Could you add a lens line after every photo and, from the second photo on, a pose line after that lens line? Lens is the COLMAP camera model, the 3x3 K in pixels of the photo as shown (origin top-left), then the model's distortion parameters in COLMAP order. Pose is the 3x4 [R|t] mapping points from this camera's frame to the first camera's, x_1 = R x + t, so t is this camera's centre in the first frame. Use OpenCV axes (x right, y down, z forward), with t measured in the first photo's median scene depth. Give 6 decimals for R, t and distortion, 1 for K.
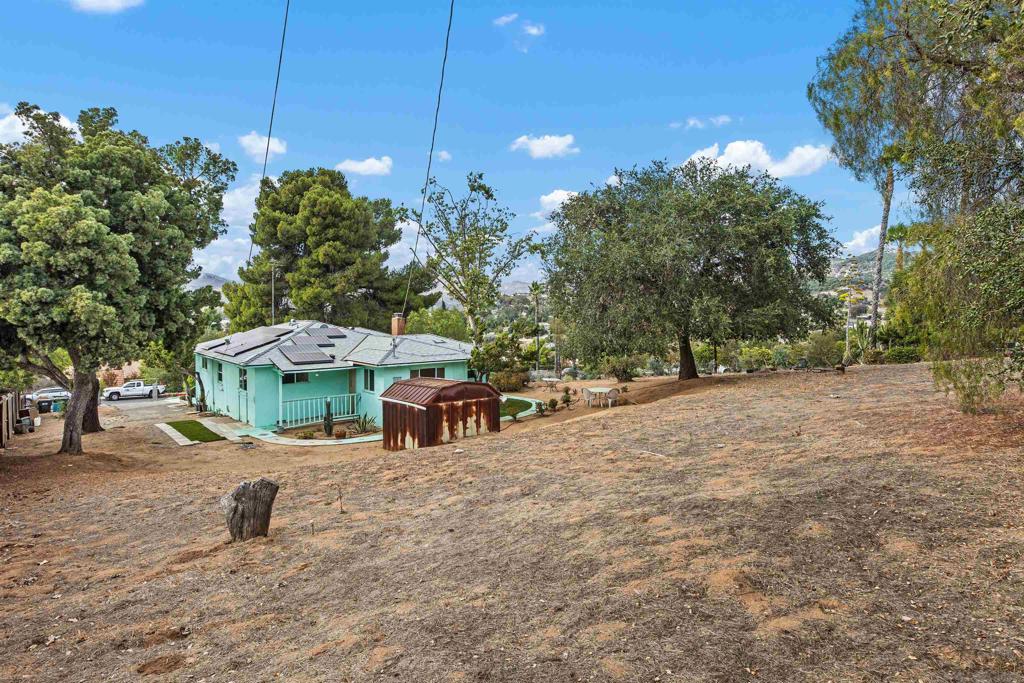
lens RADIAL K [[579.8, 0, 512.0], [0, 579.8, 341.5], [0, 0, 1]] dist [-0.002738, 0.000239]
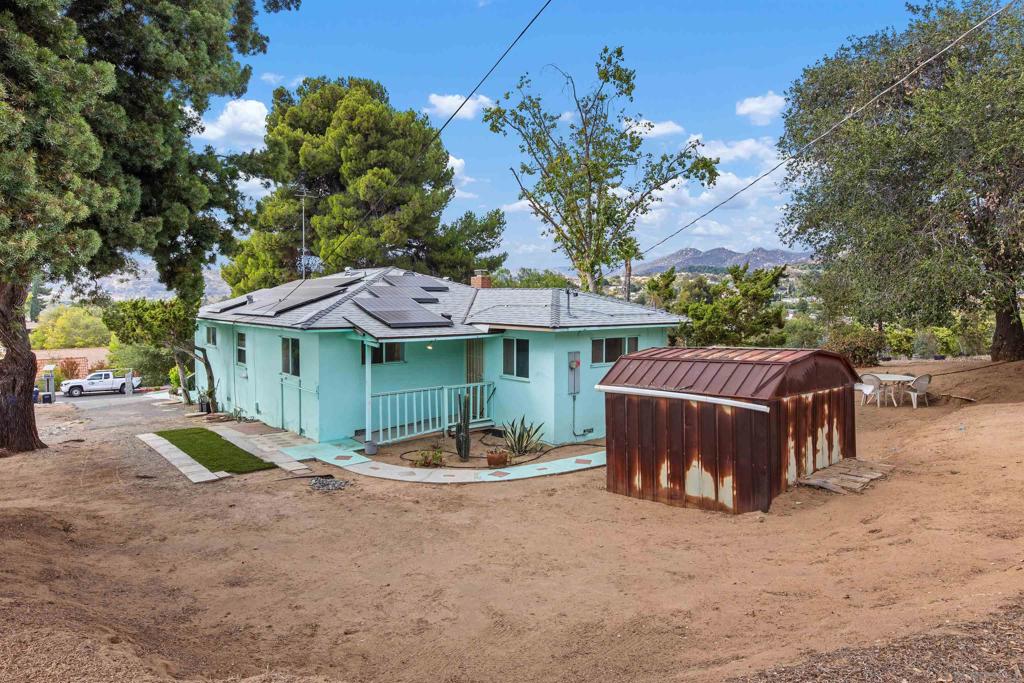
lens RADIAL K [[652.3, 0, 512.0], [0, 652.3, 341.5], [0, 0, 1]] dist [-0.000780, -0.001406]
pose [[0.999880, 0.000008, -0.015471, -0.222772], [0.000203, 0.999907, 0.013660, 0.039259], [0.015470, -0.013662, 0.999787, 0.342785]]
